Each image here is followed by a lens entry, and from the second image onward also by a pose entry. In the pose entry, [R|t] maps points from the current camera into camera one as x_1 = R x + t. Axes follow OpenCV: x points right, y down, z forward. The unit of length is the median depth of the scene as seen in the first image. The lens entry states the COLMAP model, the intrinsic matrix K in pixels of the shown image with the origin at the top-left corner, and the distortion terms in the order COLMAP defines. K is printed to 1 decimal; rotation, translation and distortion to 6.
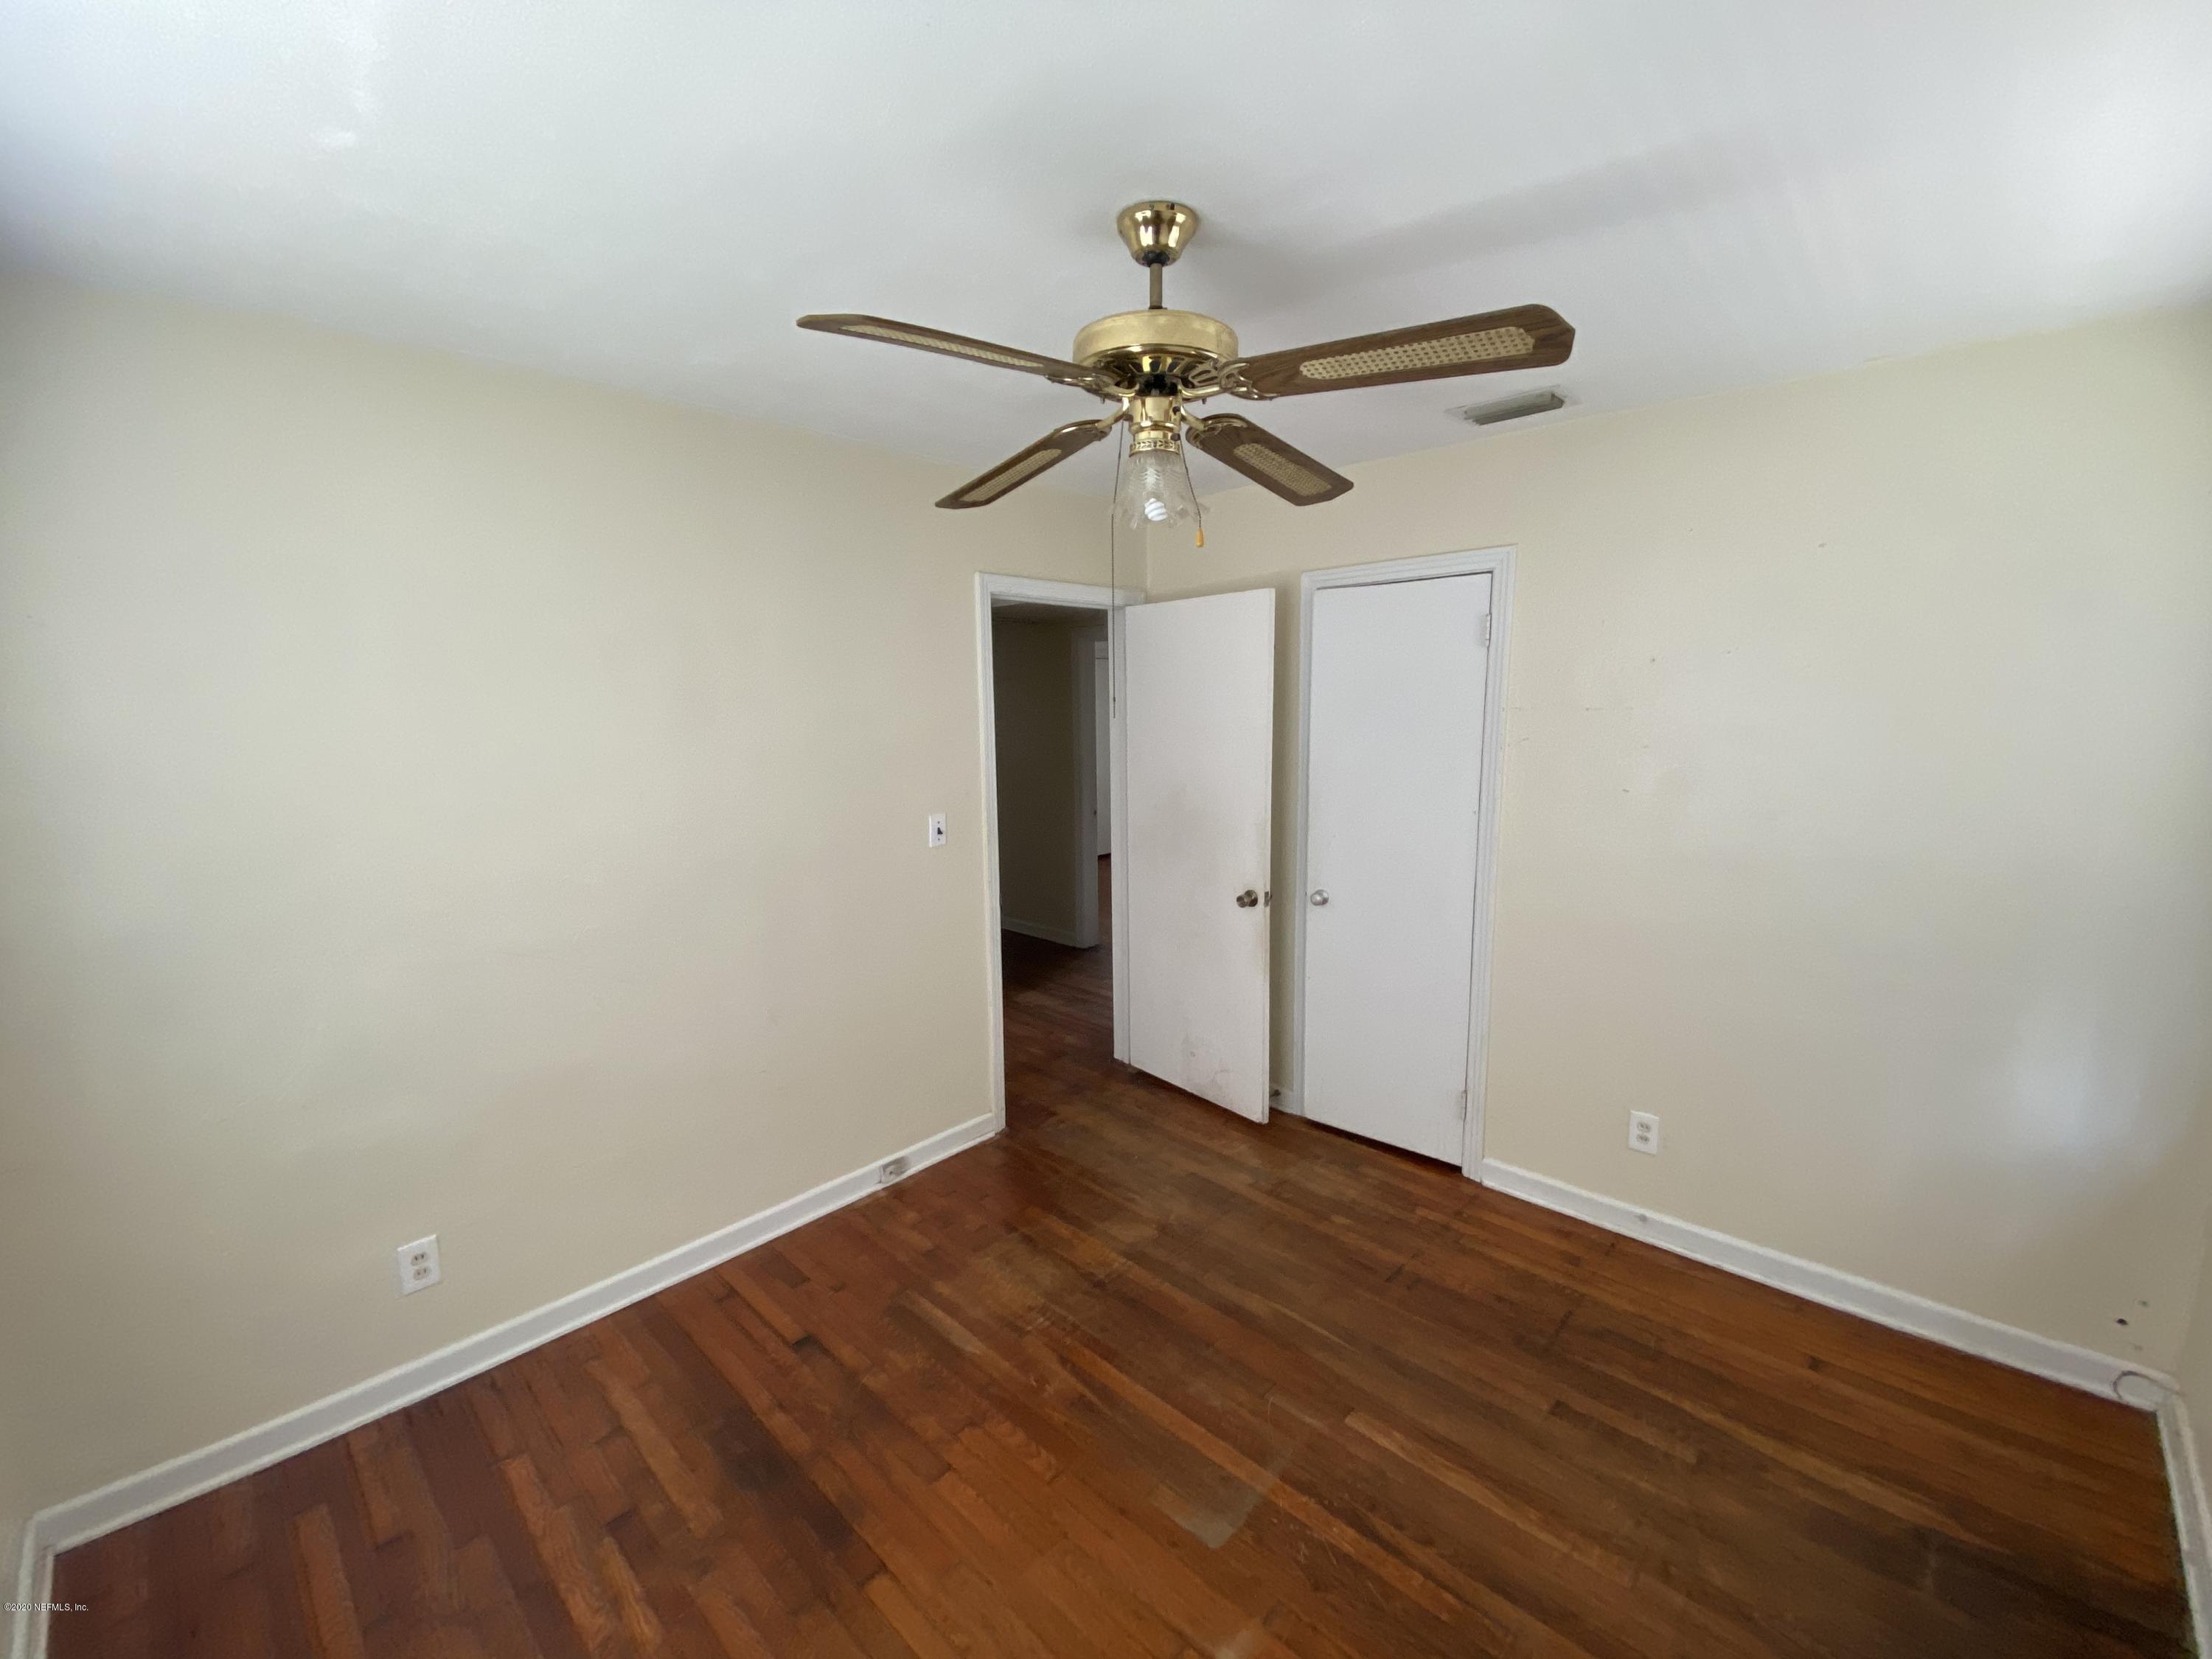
lens RADIAL K [[909.7, 0, 1107.3], [0, 909.7, 827.6], [0, 0, 1]] dist [-0.004066, -0.000541]
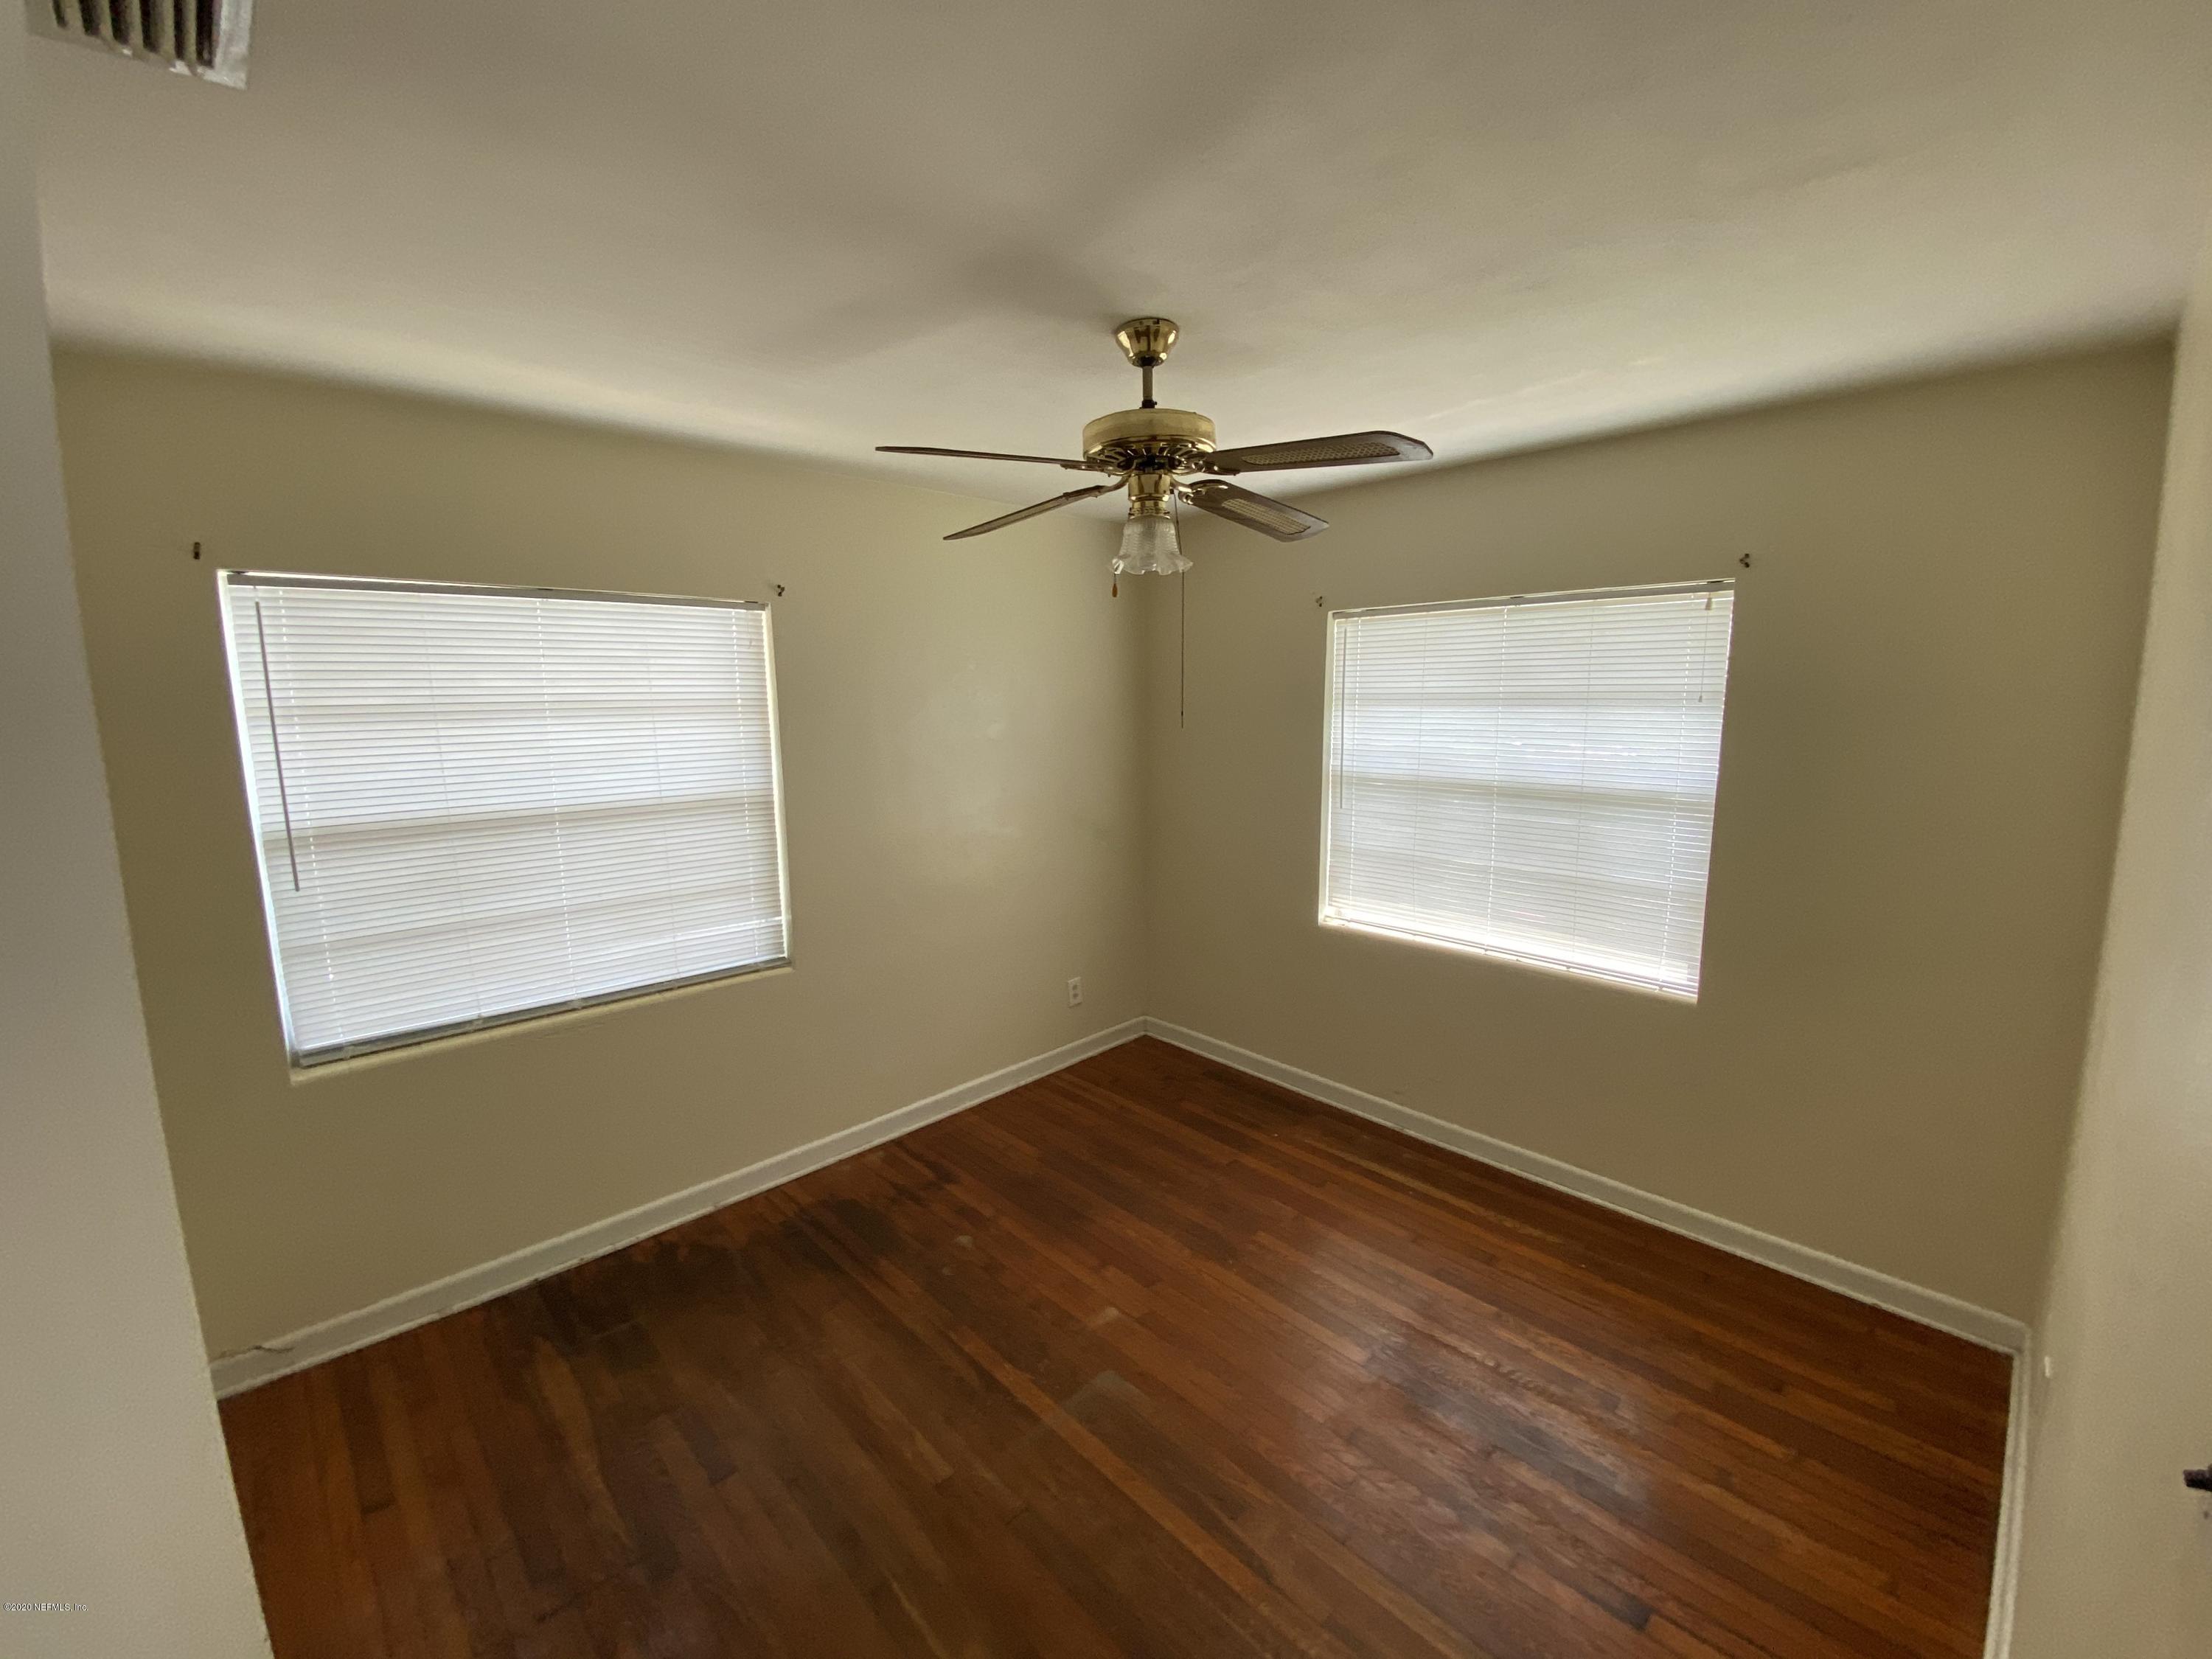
lens RADIAL K [[909.7, 0, 1106.2], [0, 909.7, 827.0], [0, 0, 1]] dist [-0.004066, -0.000541]
pose [[-0.998999, 0.008397, 0.043941, 0.055674], [0.021489, 0.951565, 0.306695, -0.307136], [-0.039237, 0.307332, -0.950793, 1.820430]]
